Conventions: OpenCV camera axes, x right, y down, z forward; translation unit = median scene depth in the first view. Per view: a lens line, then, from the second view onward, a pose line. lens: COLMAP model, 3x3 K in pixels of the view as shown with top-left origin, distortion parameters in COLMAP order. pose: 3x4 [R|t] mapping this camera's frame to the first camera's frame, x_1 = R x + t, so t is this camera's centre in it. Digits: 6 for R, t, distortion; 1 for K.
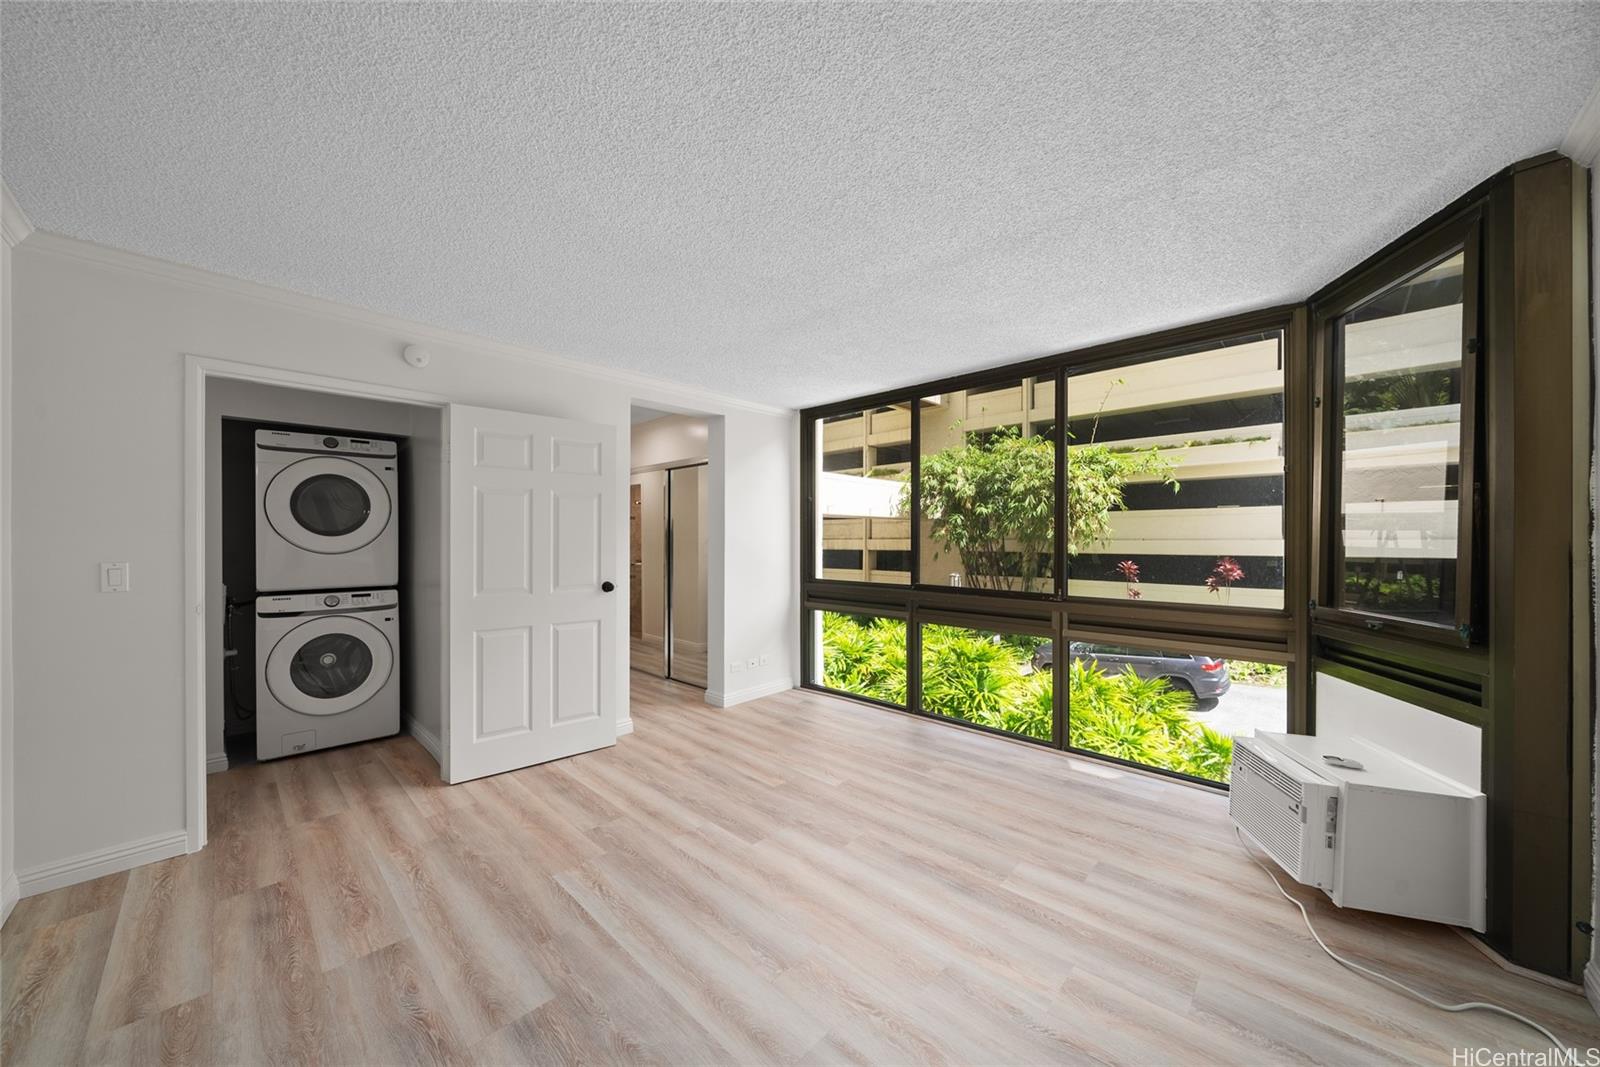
lens RADIAL K [[556.3, 0, 799.8], [0, 556.3, 540.7], [0, 0, 1]] dist [-0.000742, -0.000083]
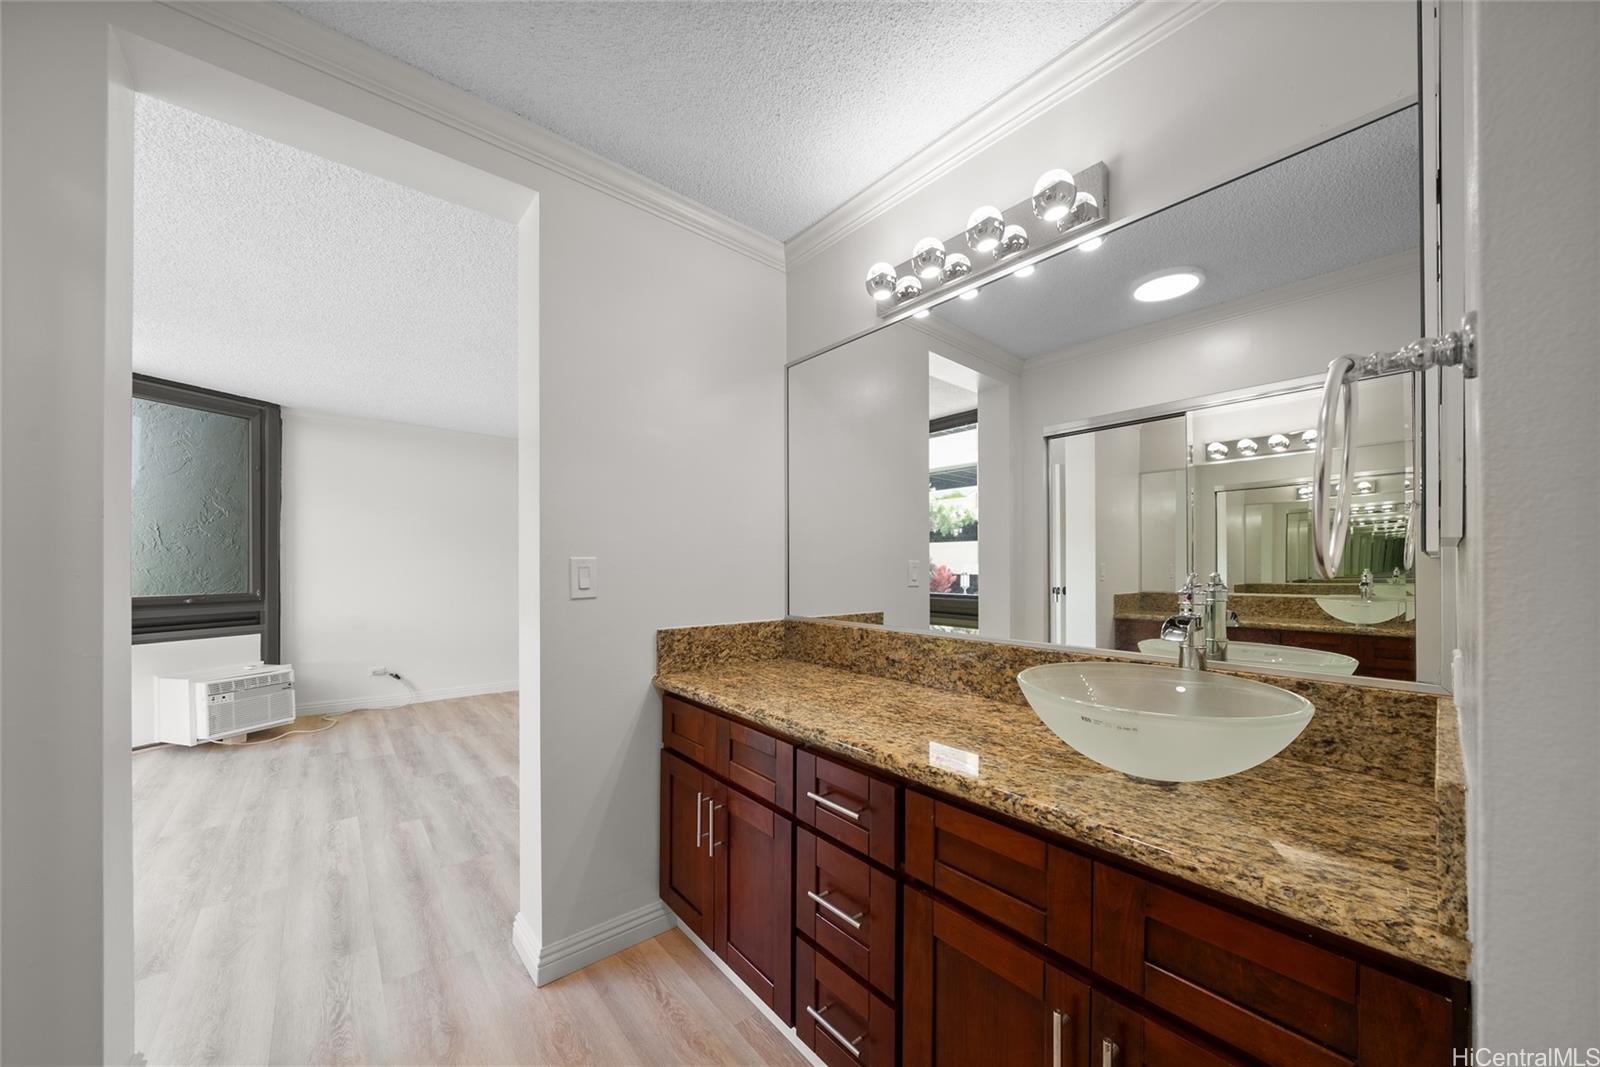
lens RADIAL K [[551.4, 0, 792.1], [0, 551.4, 565.6], [0, 0, 1]] dist [-0.000531, -0.000057]
pose [[-0.994252, -0.003739, 0.107000, -0.648916], [-0.004034, 0.999989, -0.002538, 0.024060], [-0.106989, -0.002955, -0.994256, 1.595898]]
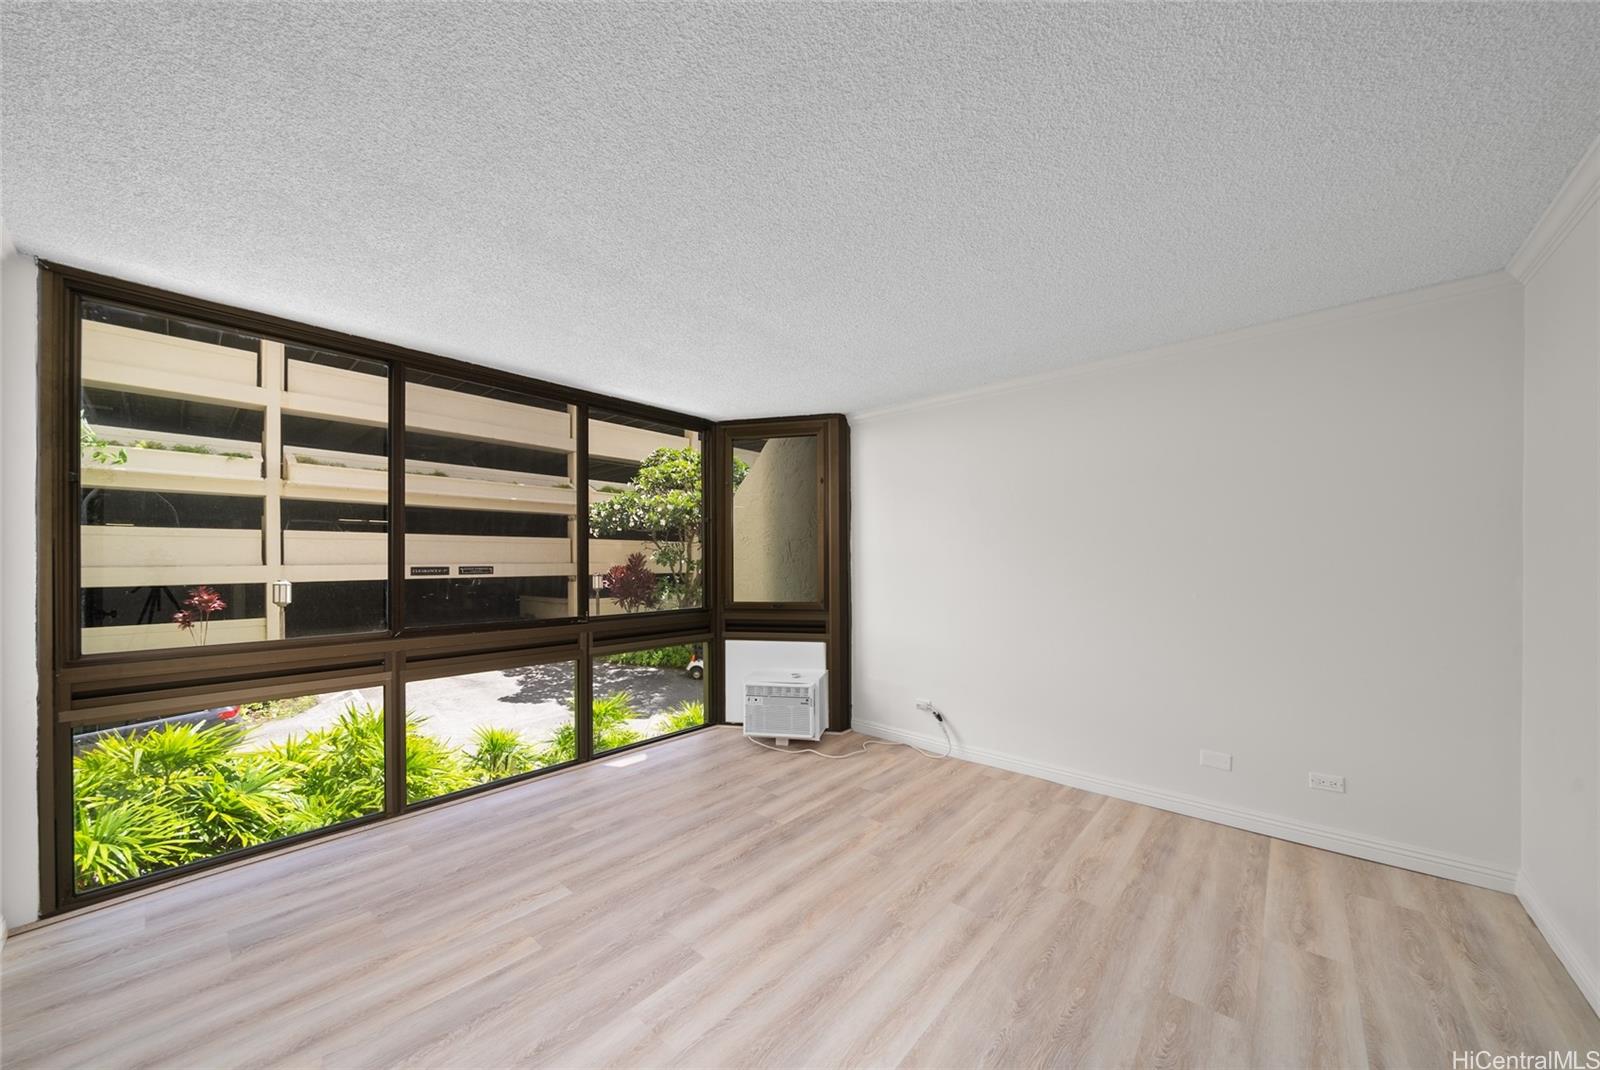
lens RADIAL K [[559.1, 0, 788.9], [0, 559.1, 558.1], [0, 0, 1]] dist [-0.001646, 0.000041]
pose [[-0.024943, 0.010439, 0.999634, -0.614597], [0.005258, 0.999933, -0.010310, -0.002095], [-0.999675, 0.004998, -0.024996, 0.633075]]
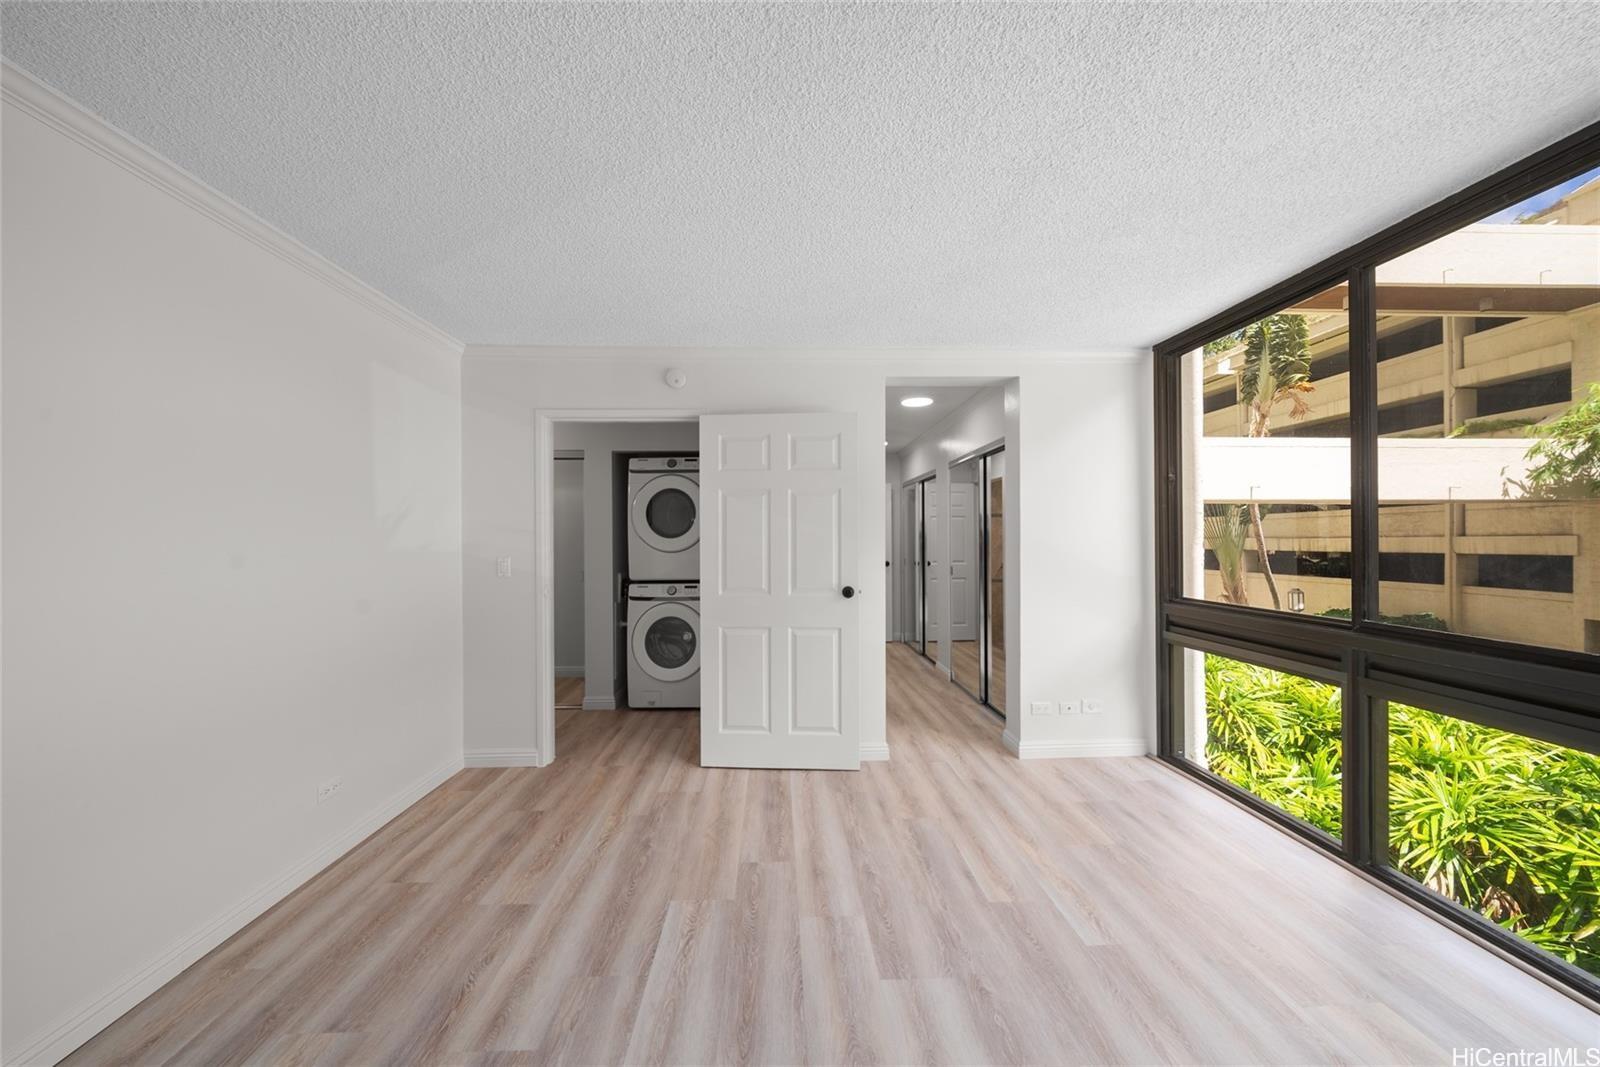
lens RADIAL K [[556.3, 0, 799.8], [0, 556.3, 540.7], [0, 0, 1]] dist [-0.000742, -0.000083]
pose [[0.717251, -0.003981, -0.696804, 0.230133], [0.003835, 0.999991, -0.001766, 0.000675], [0.696805, -0.001405, 0.717259, 0.305719]]
